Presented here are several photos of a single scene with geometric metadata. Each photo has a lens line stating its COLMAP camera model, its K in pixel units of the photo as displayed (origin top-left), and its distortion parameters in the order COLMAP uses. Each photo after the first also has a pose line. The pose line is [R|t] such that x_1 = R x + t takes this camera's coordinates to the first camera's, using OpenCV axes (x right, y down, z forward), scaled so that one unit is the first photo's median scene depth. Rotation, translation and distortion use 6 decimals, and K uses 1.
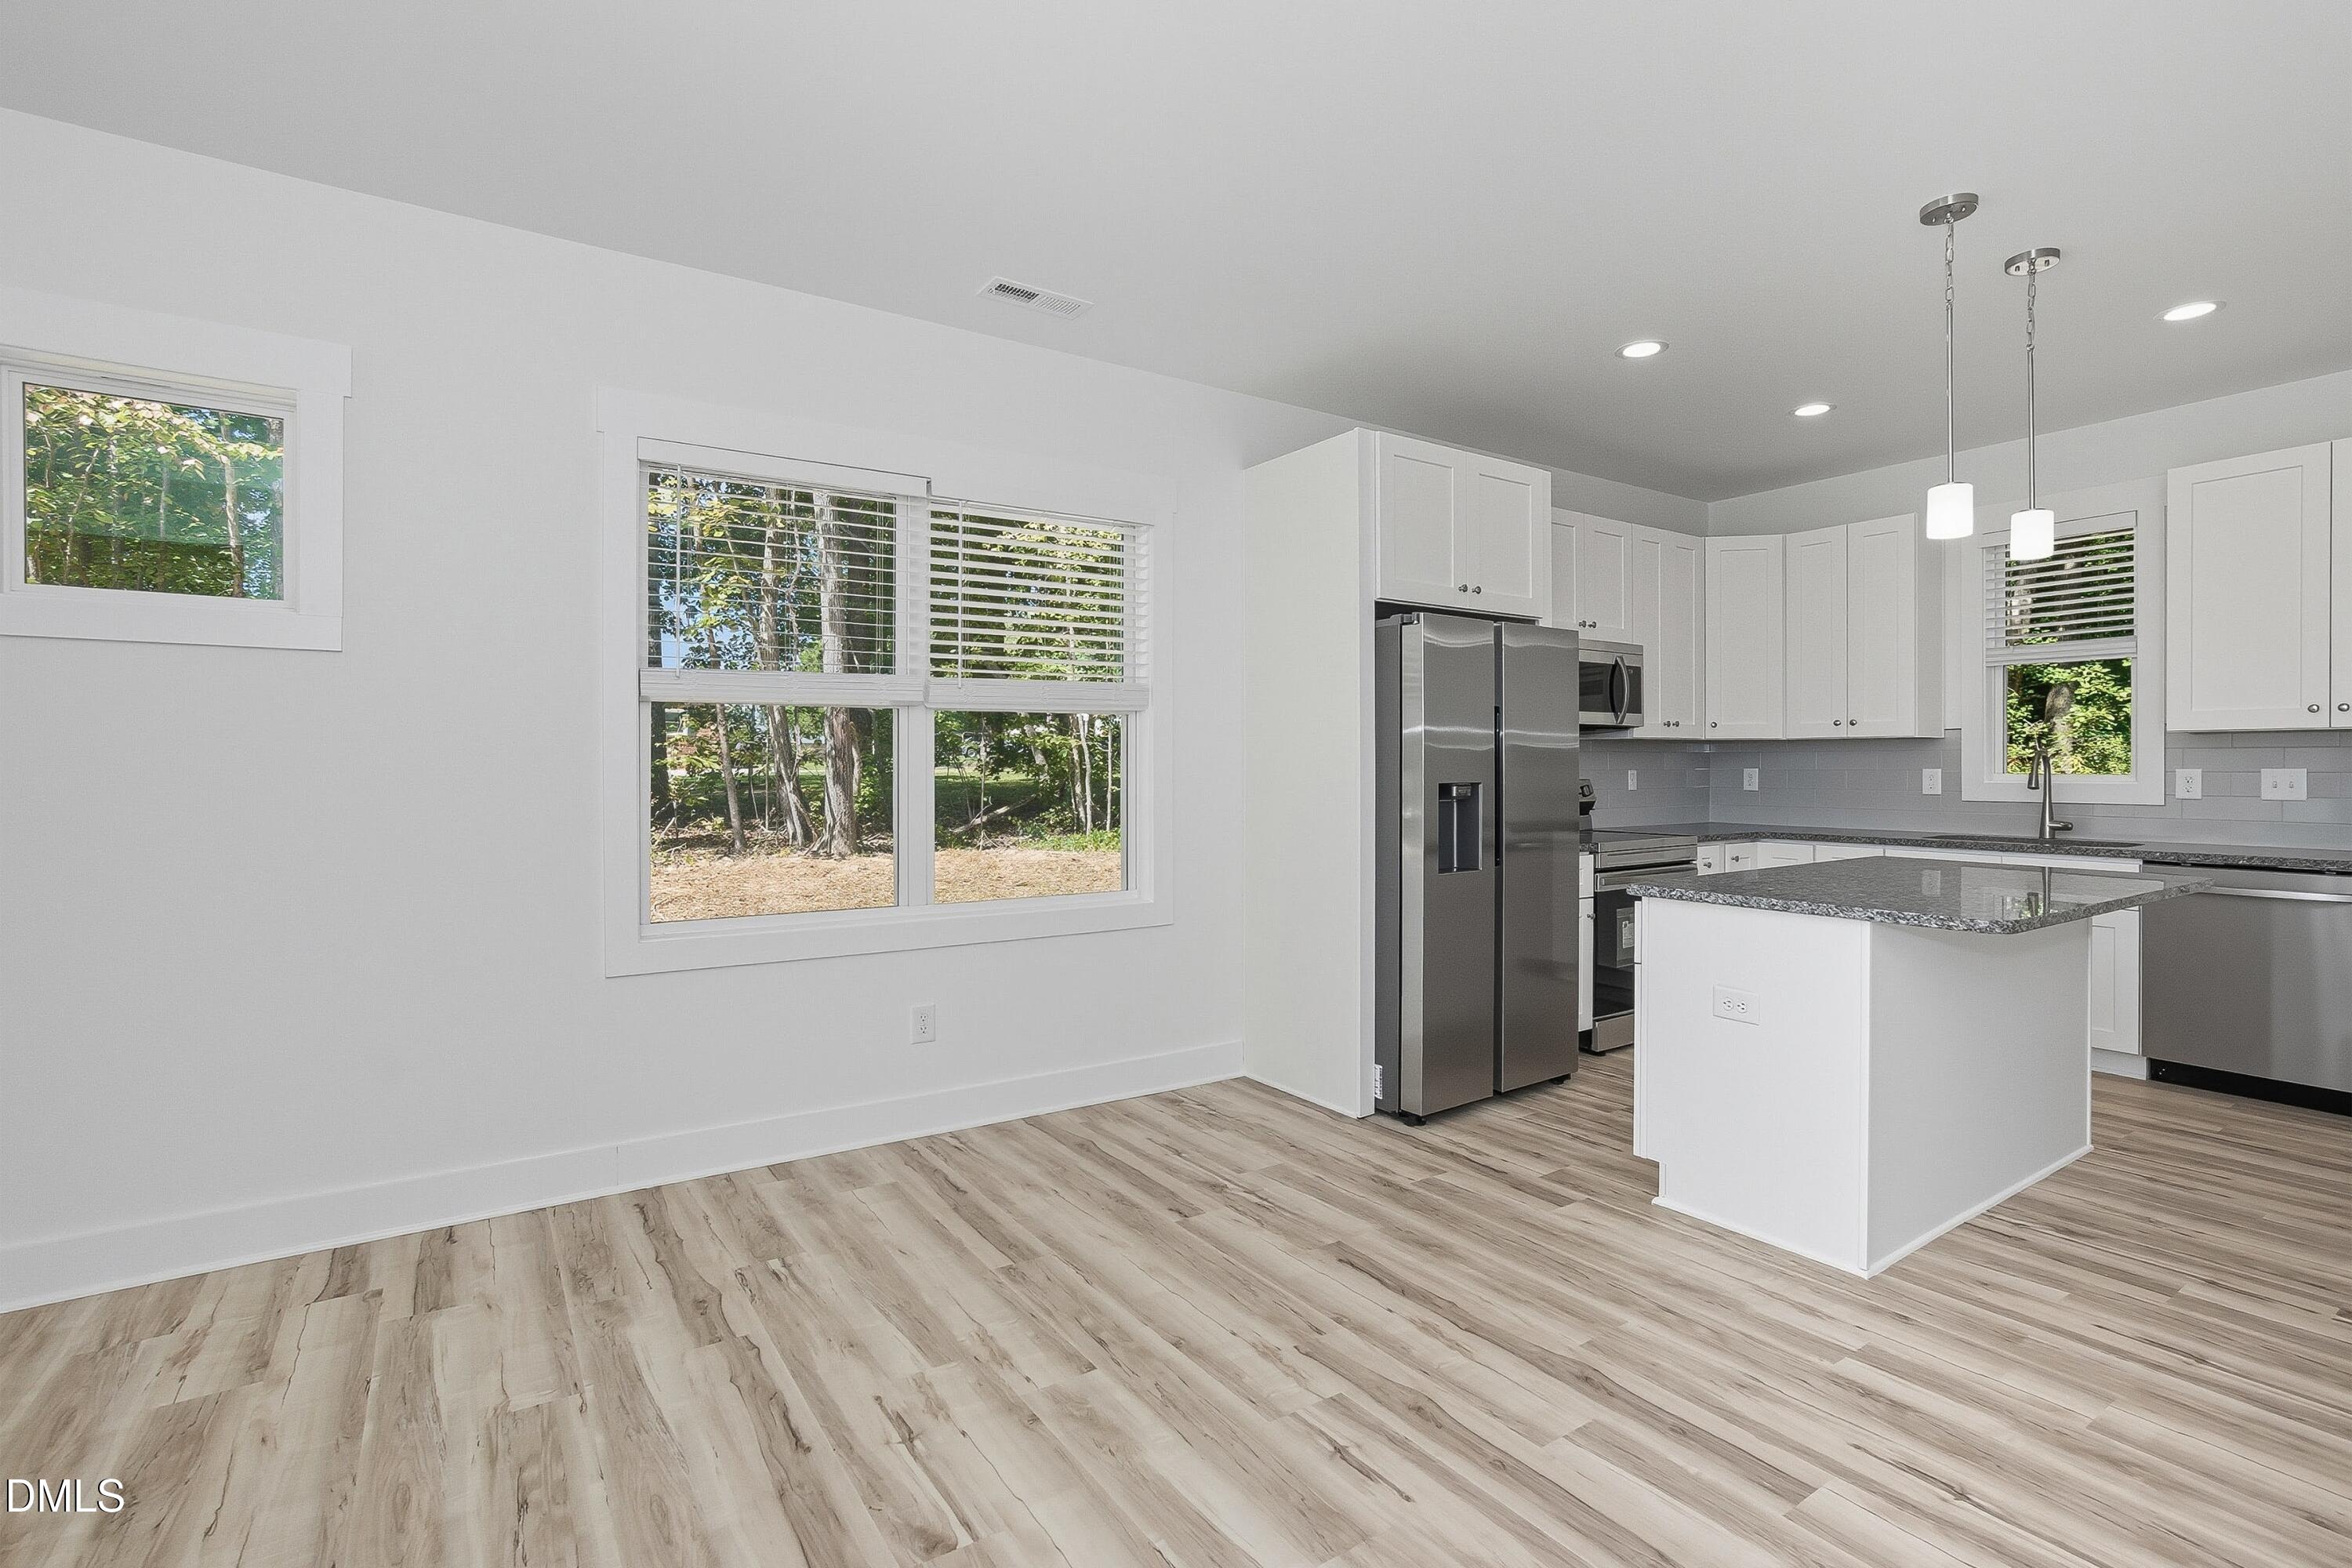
lens RADIAL K [[1096.8, 0, 1172.7], [0, 1096.8, 771.3], [0, 0, 1]] dist [-0.041398, 0.020898]
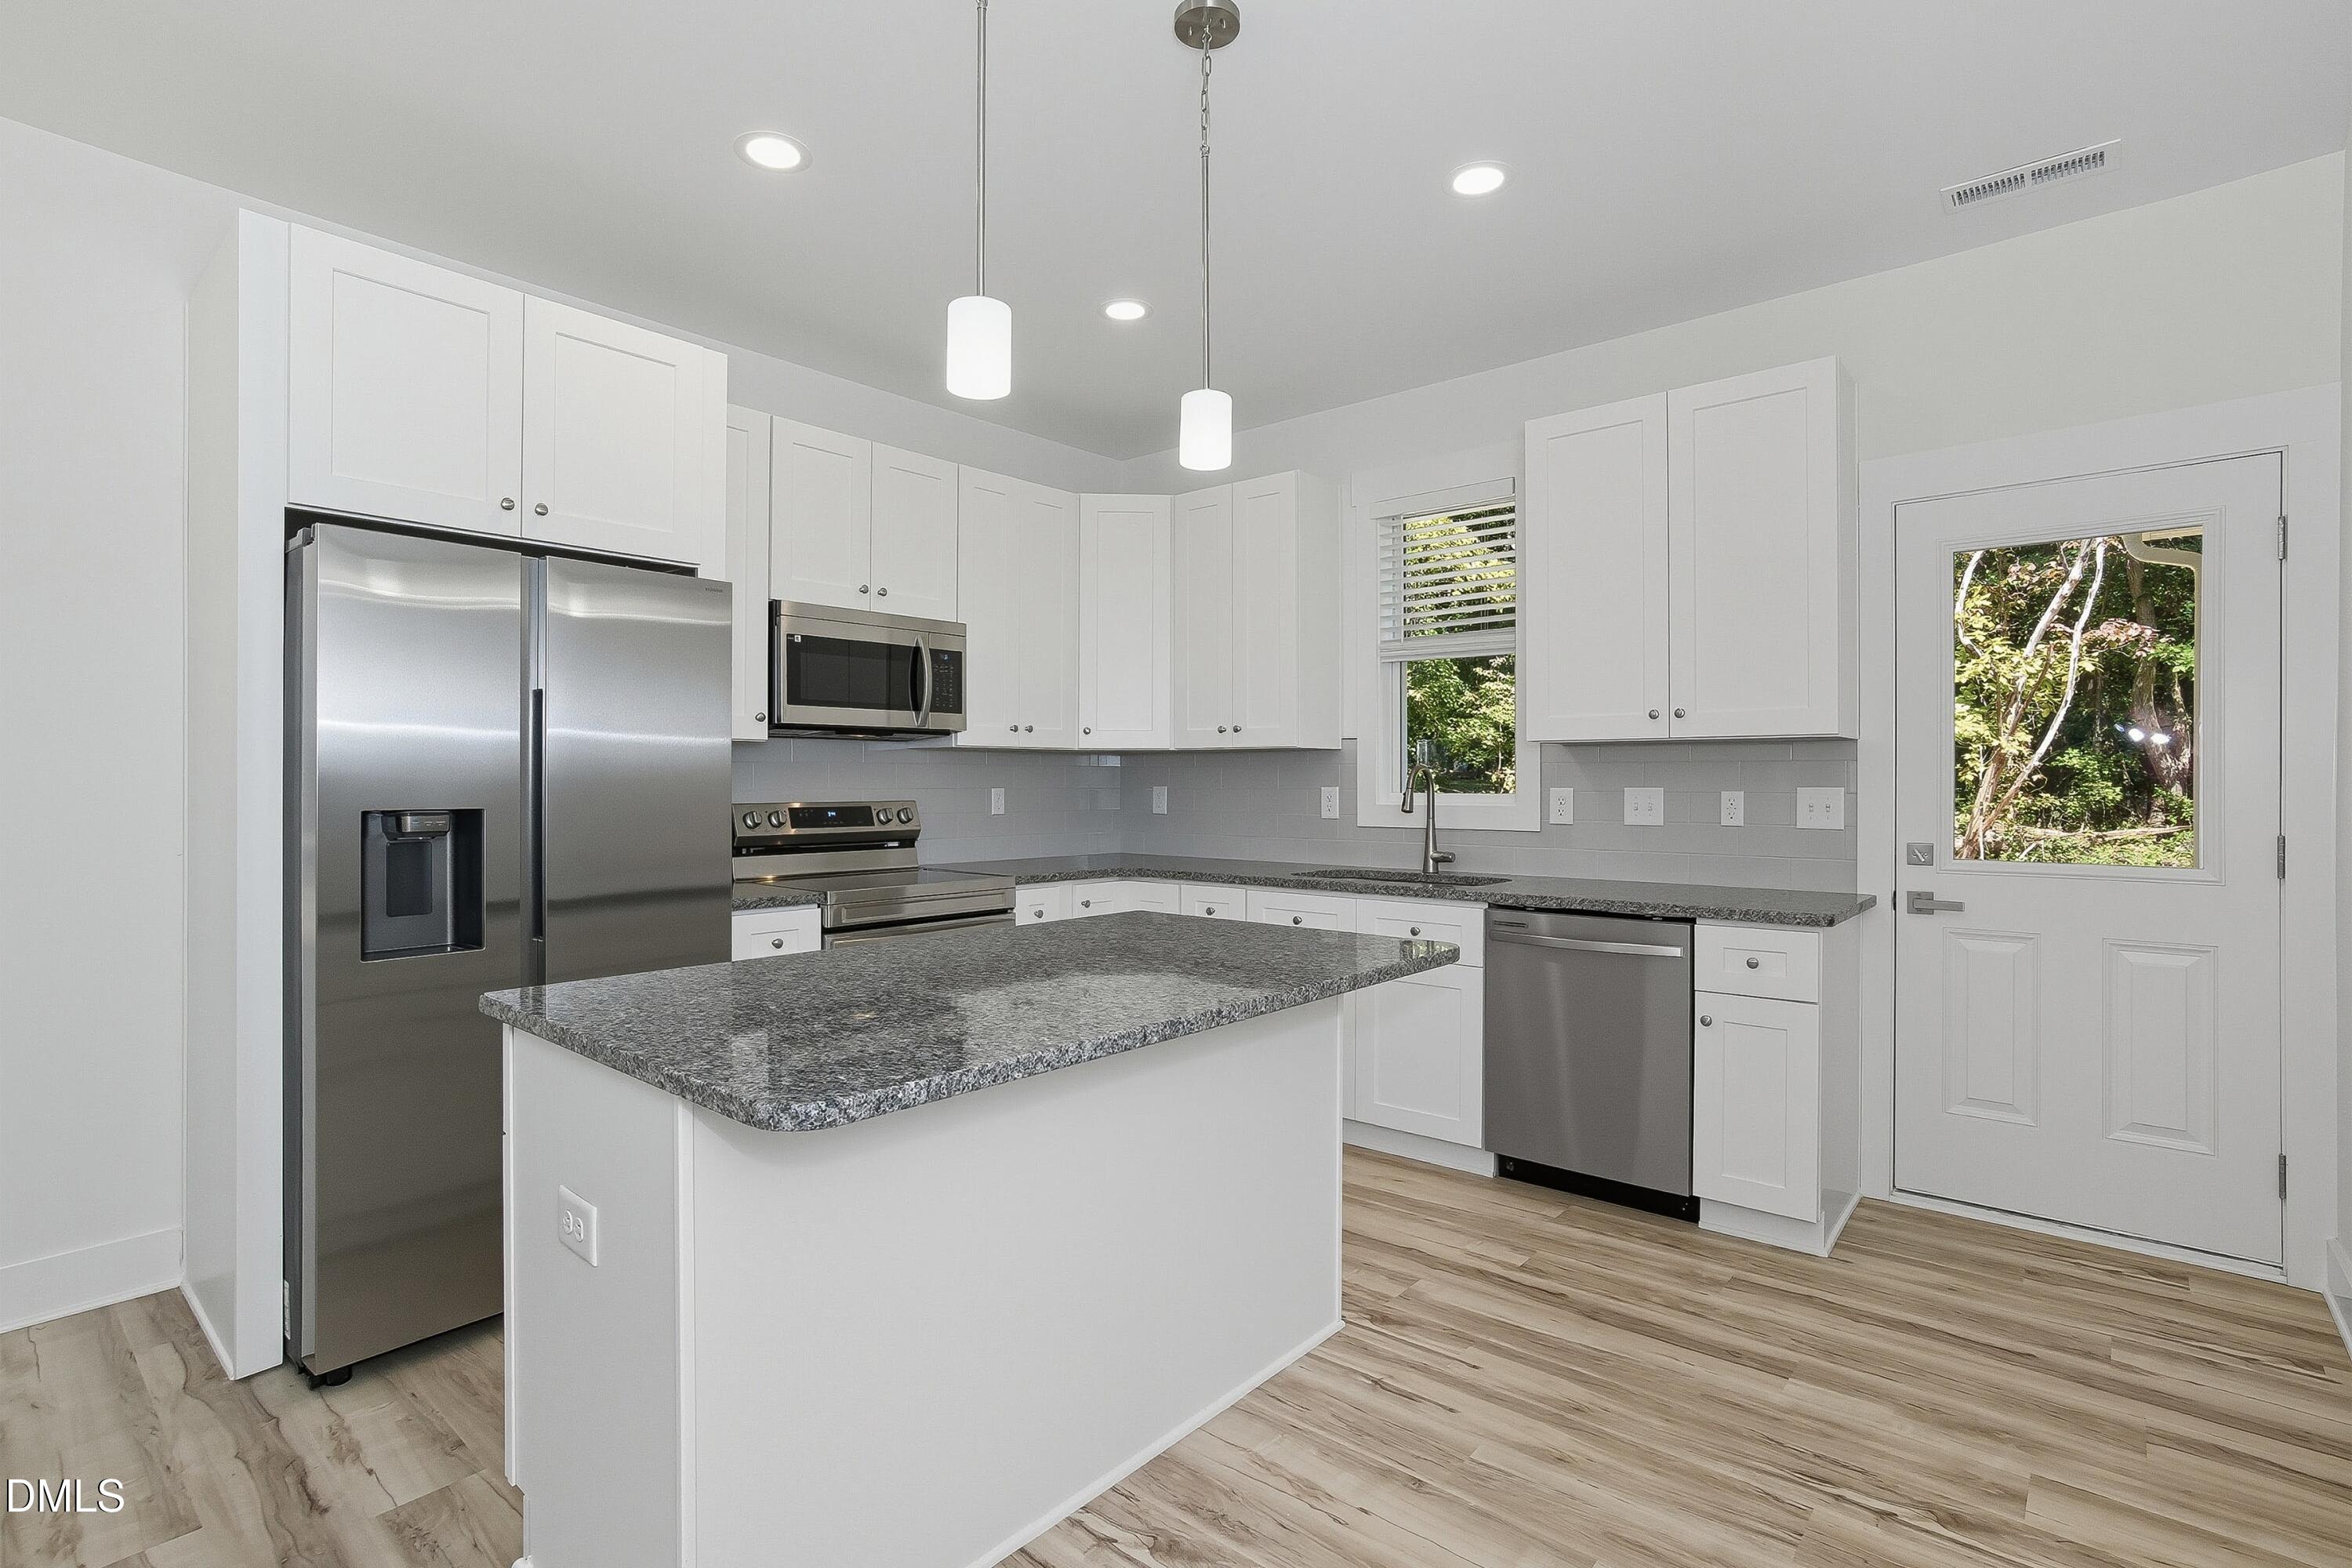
lens RADIAL K [[1112.1, 0, 1176.0], [0, 1112.1, 784.0], [0, 0, 1]] dist [-0.047569, 0.025227]
pose [[0.963044, 0.002277, 0.269333, 0.474043], [-0.001267, 0.999992, -0.003922, -0.001762], [-0.269340, 0.003435, 0.963039, 0.283473]]
